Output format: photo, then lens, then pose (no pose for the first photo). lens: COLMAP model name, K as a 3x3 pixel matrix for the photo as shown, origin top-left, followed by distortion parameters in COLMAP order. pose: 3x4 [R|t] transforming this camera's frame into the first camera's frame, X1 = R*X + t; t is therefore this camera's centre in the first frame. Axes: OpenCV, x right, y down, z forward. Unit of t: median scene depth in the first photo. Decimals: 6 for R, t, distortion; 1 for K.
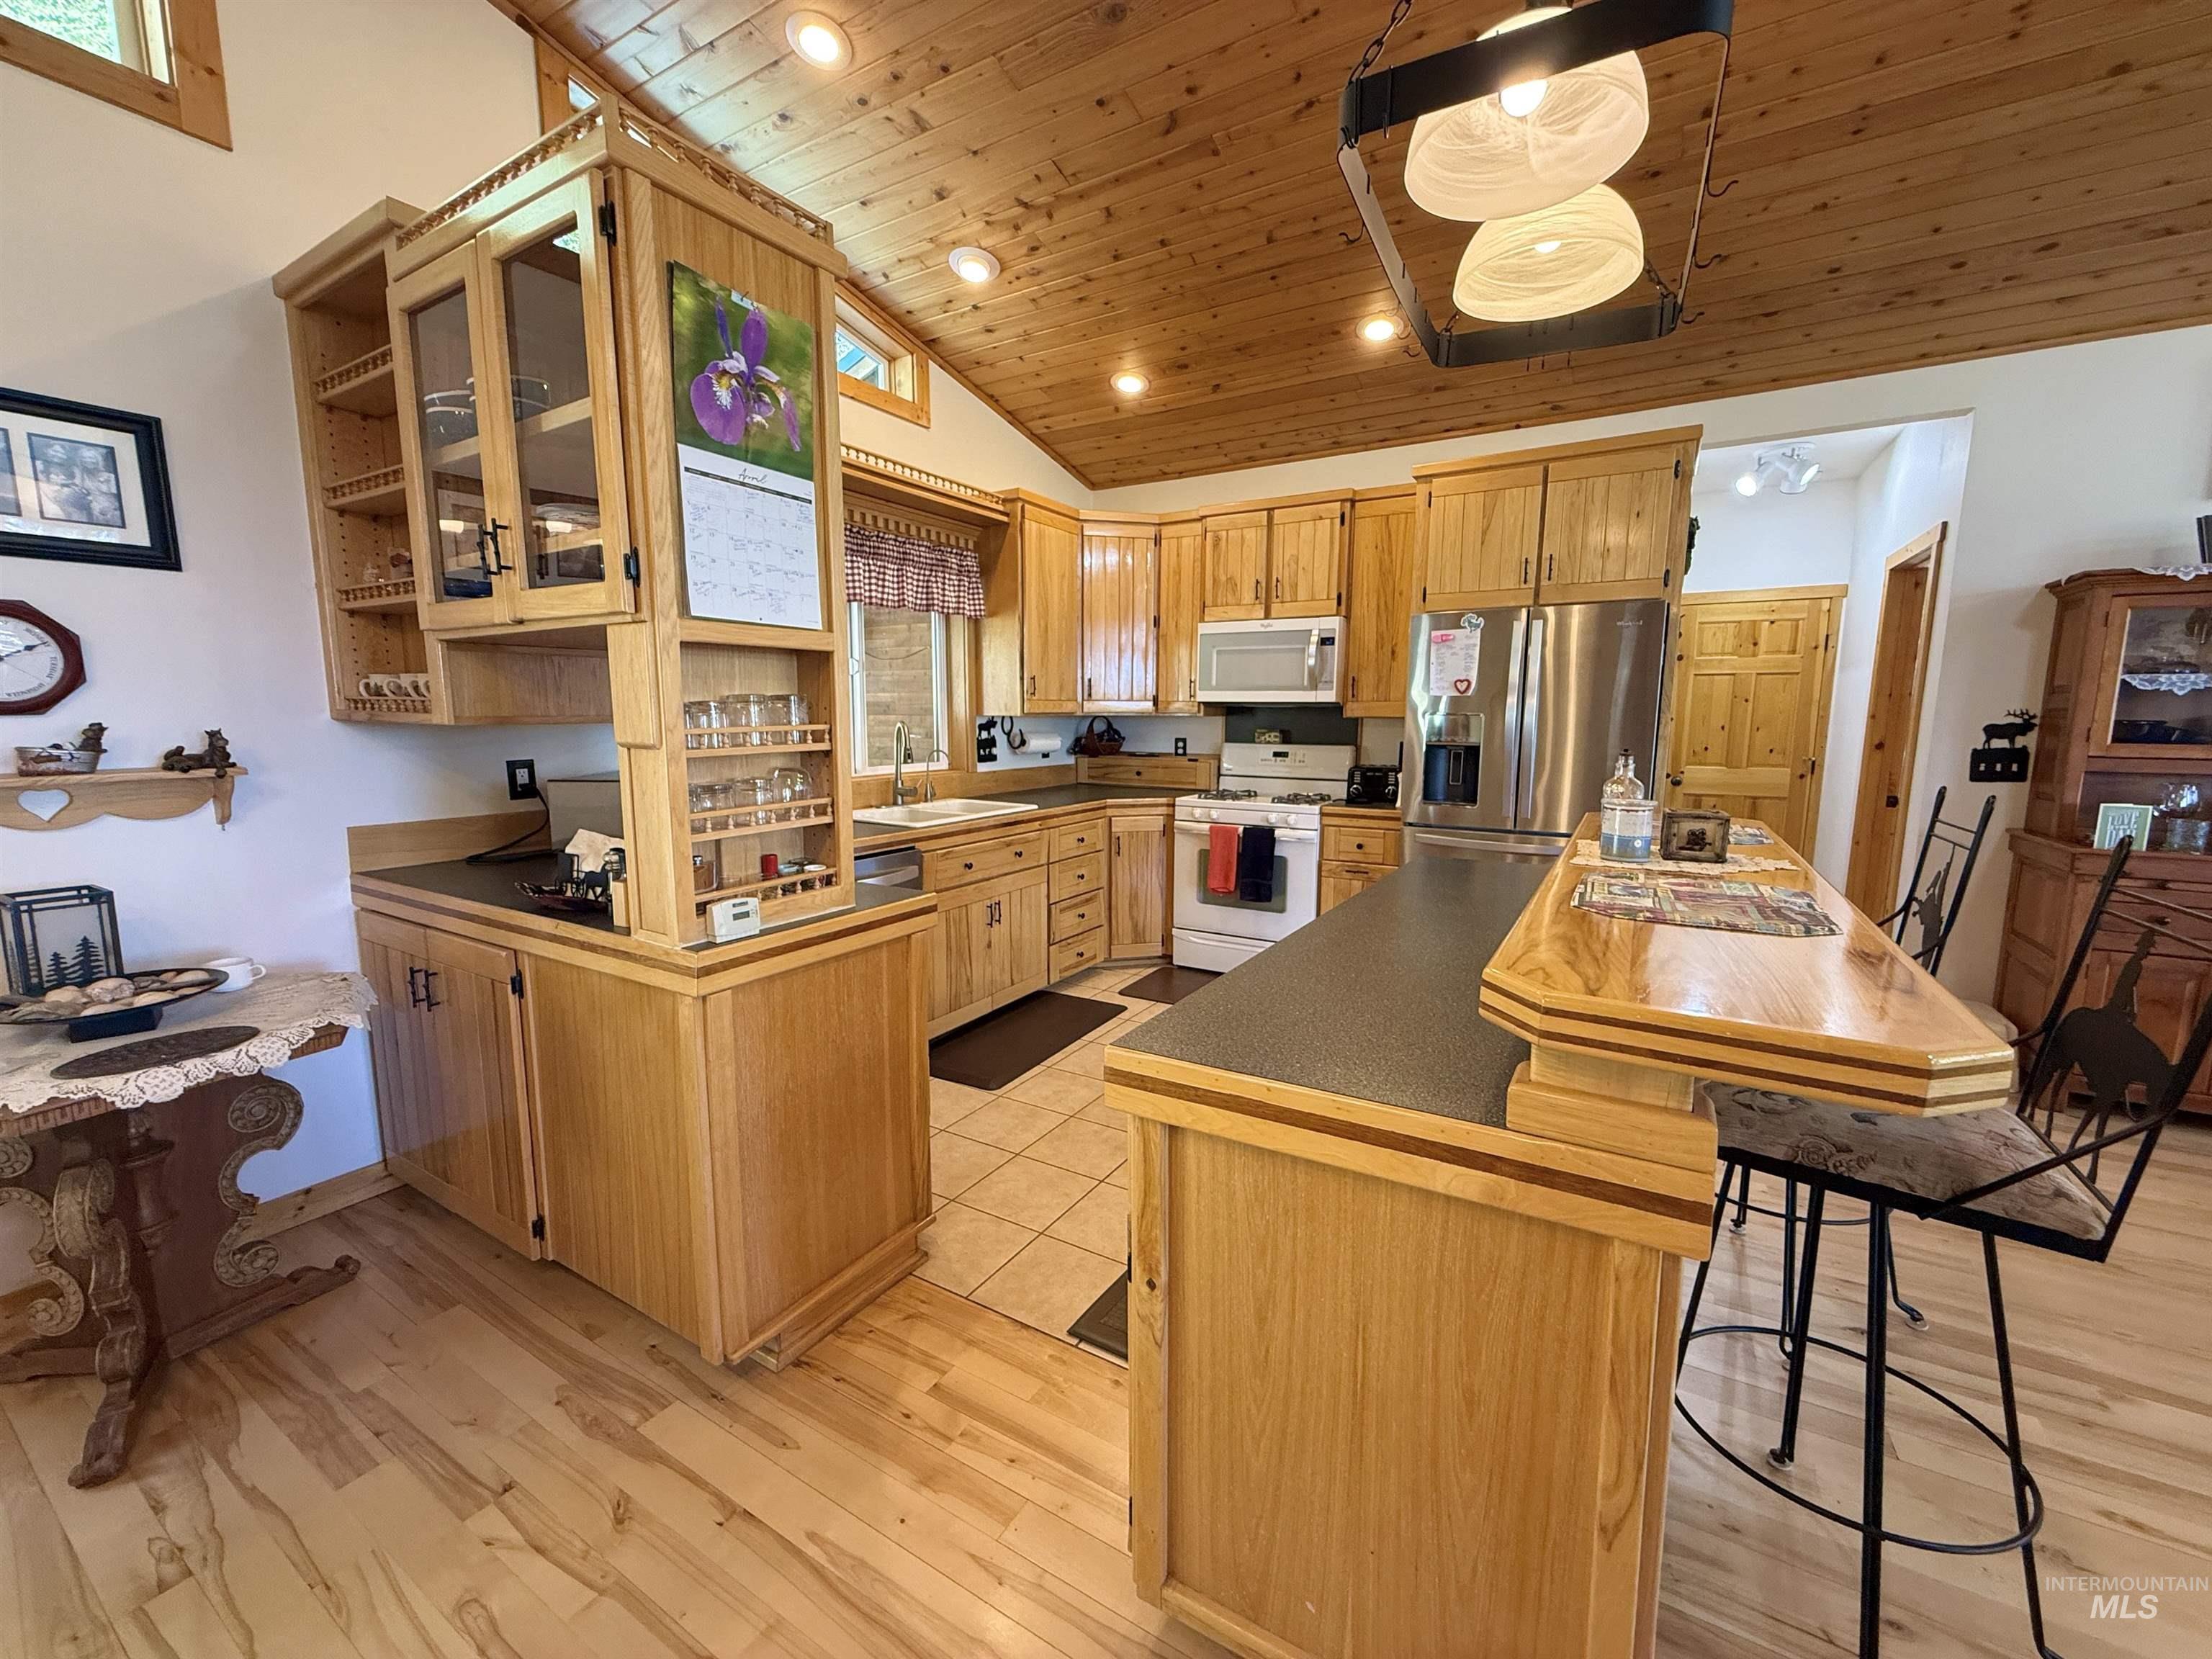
lens RADIAL K [[883.4, 0, 1097.2], [0, 883.4, 831.1], [0, 0, 1]] dist [-0.001621, 0.001215]
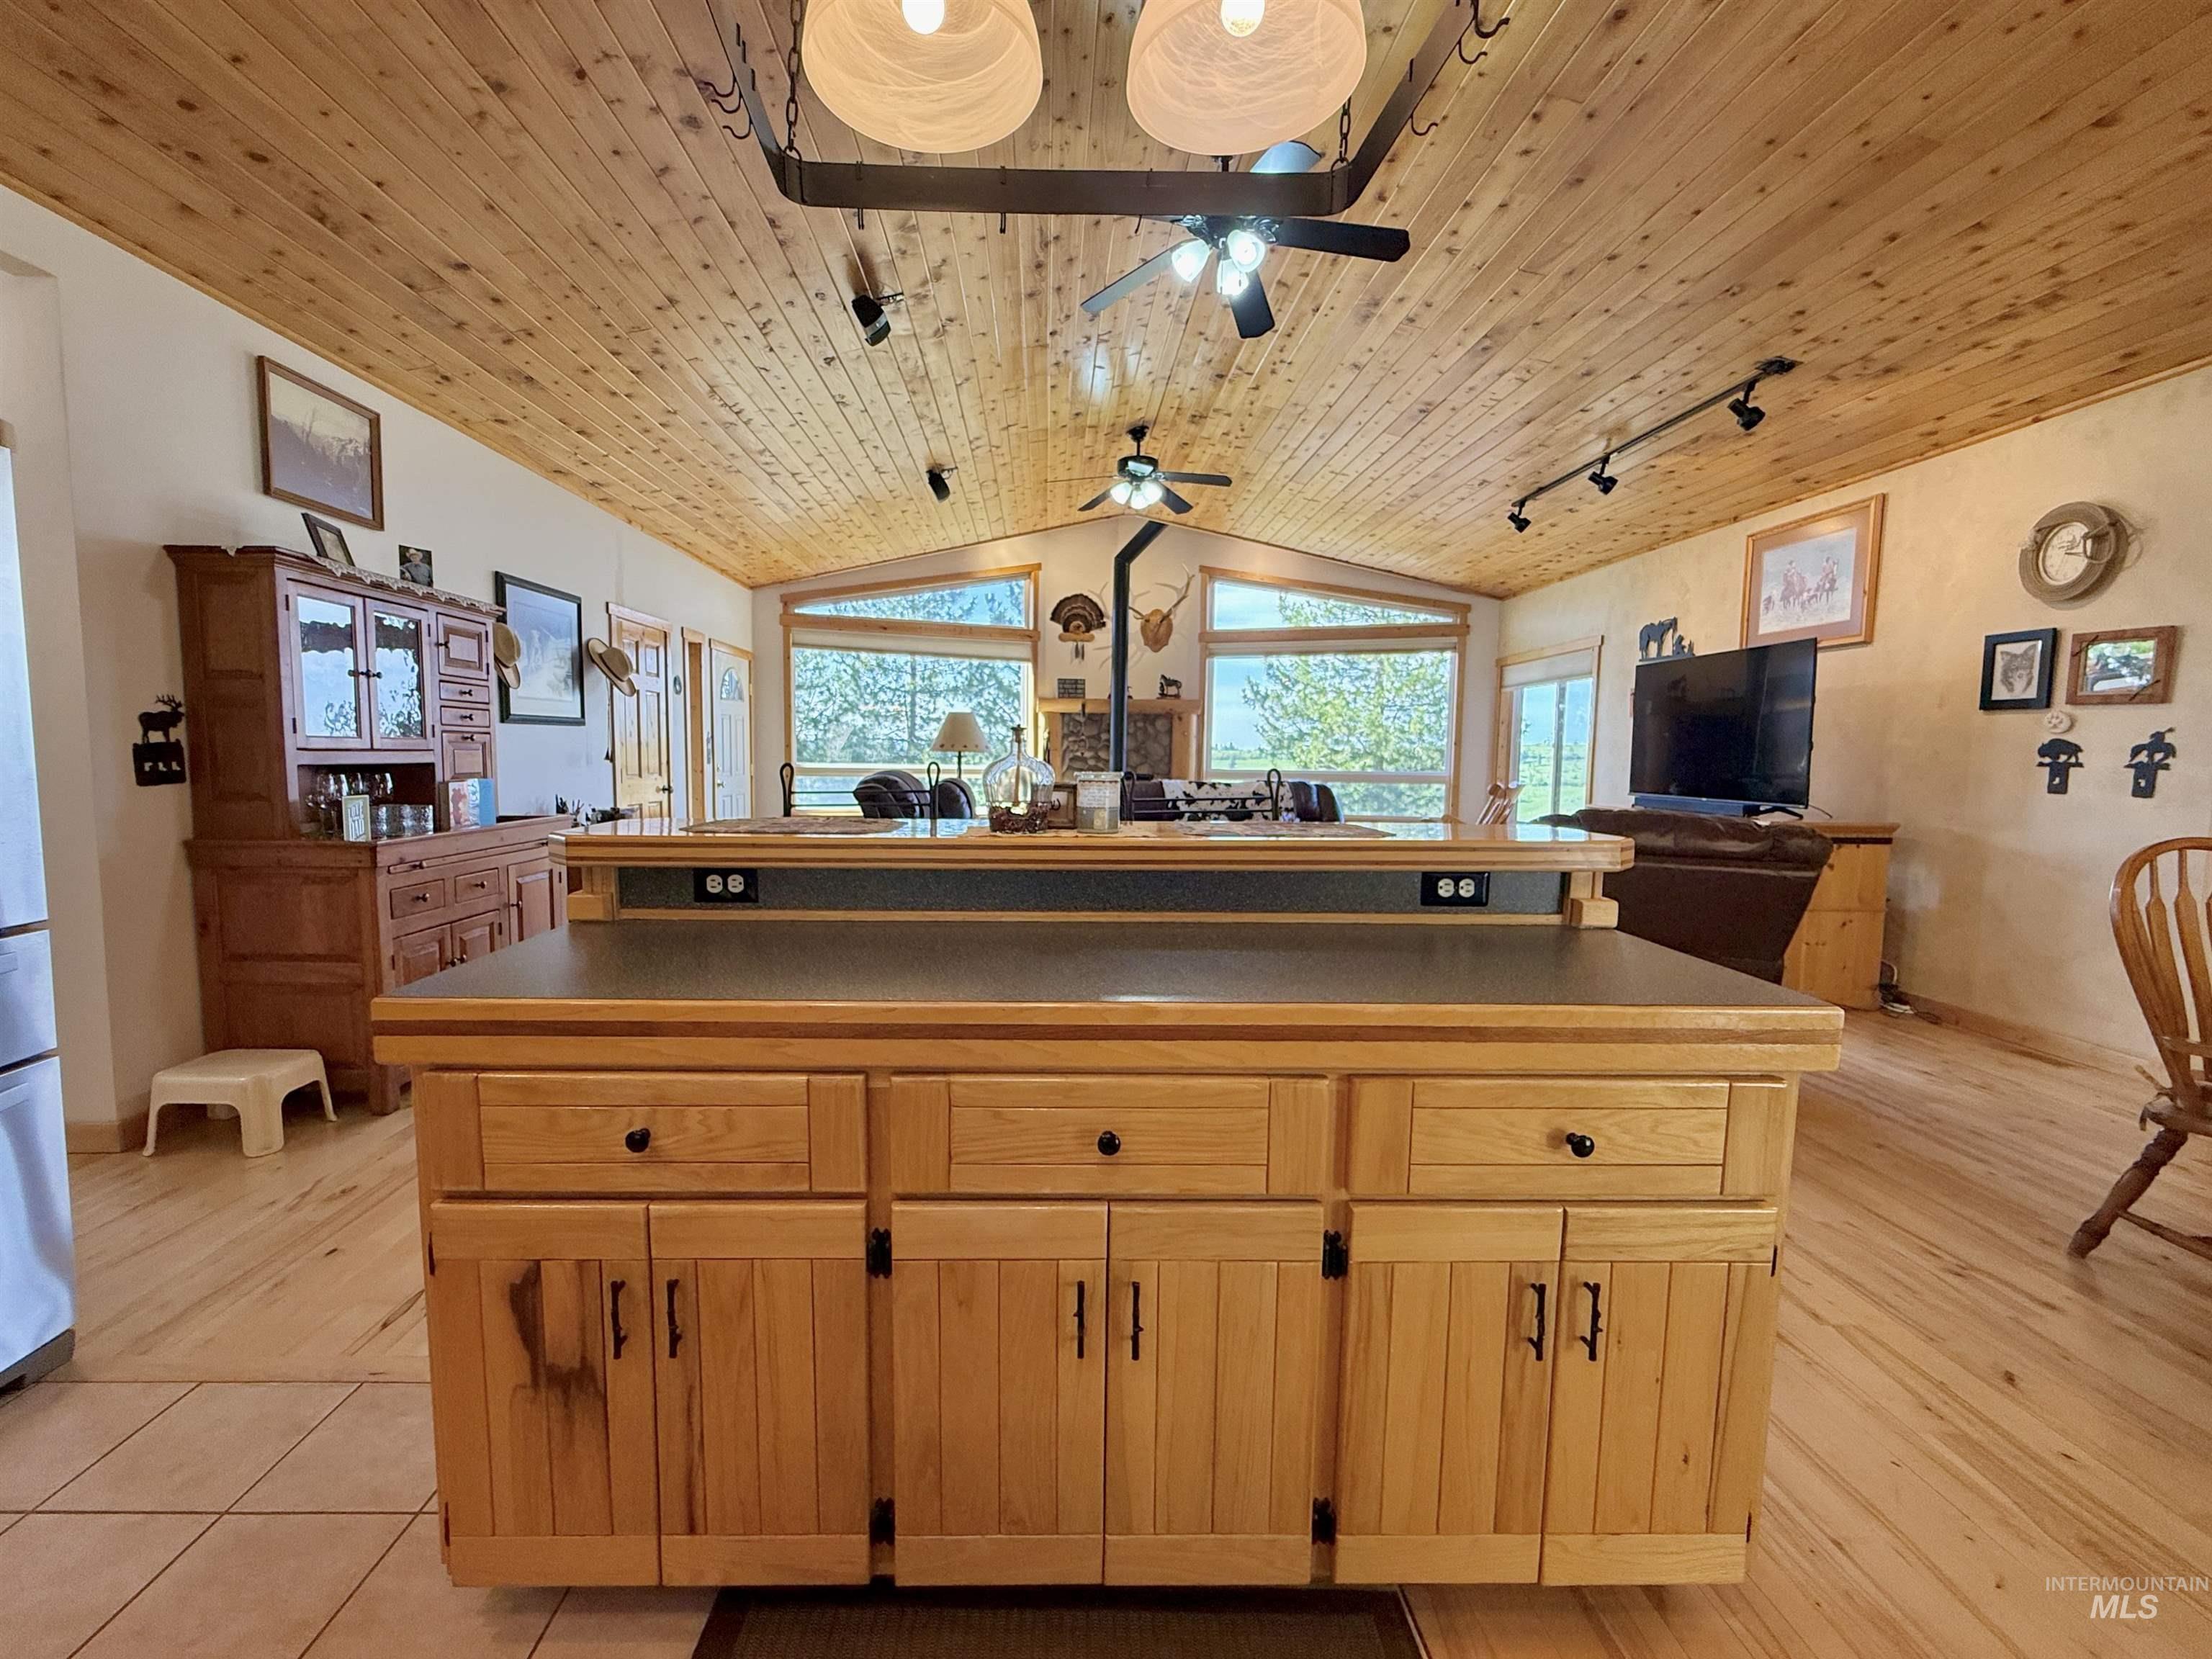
lens RADIAL K [[923.0, 0, 1056.3], [0, 923.0, 833.9], [0, 0, 1]] dist [-0.002822, 0.000052]
pose [[-0.534010, -0.083962, 0.841299, -0.103274], [0.098645, 0.982074, 0.160626, -0.055977], [-0.839704, 0.168765, -0.516154, 0.643107]]
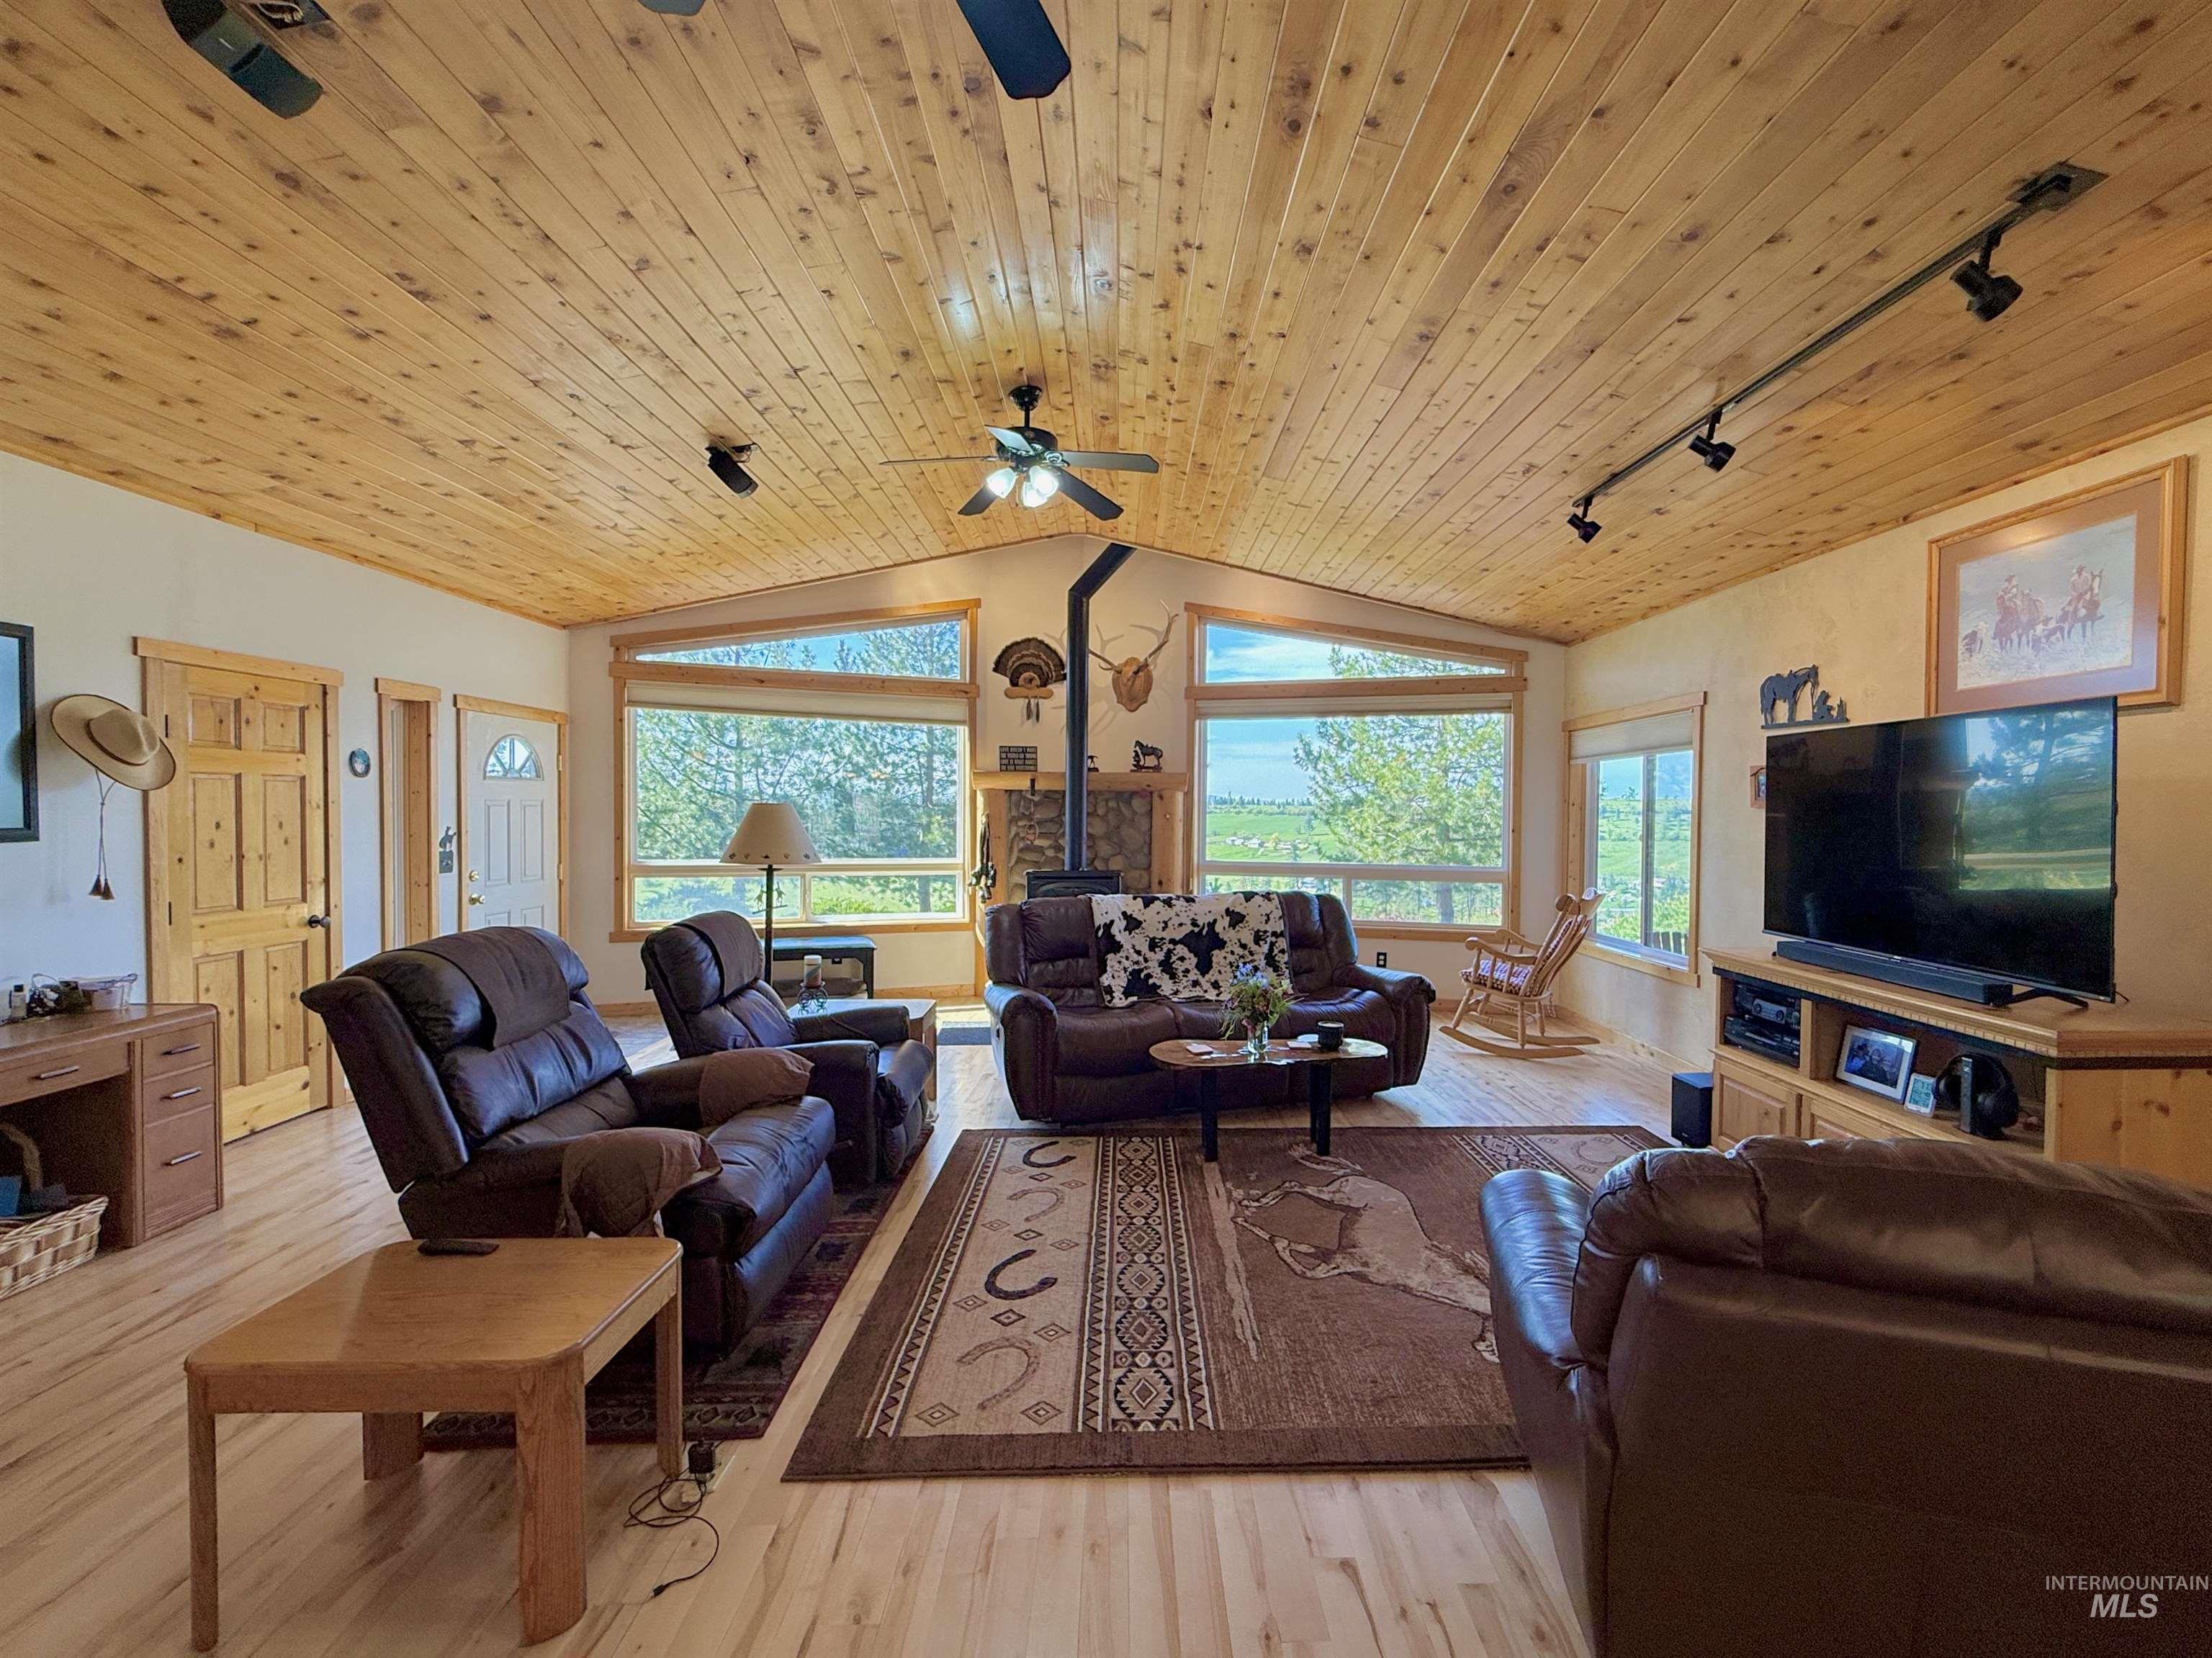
lens RADIAL K [[949.8, 0, 1159.4], [0, 949.8, 833.1], [0, 0, 1]] dist [-0.000977, 0.001634]
pose [[-0.560324, -0.029661, 0.827742, 0.190237], [0.098697, 0.989847, 0.102281, -0.057638], [-0.822372, 0.139006, -0.551707, 0.151066]]
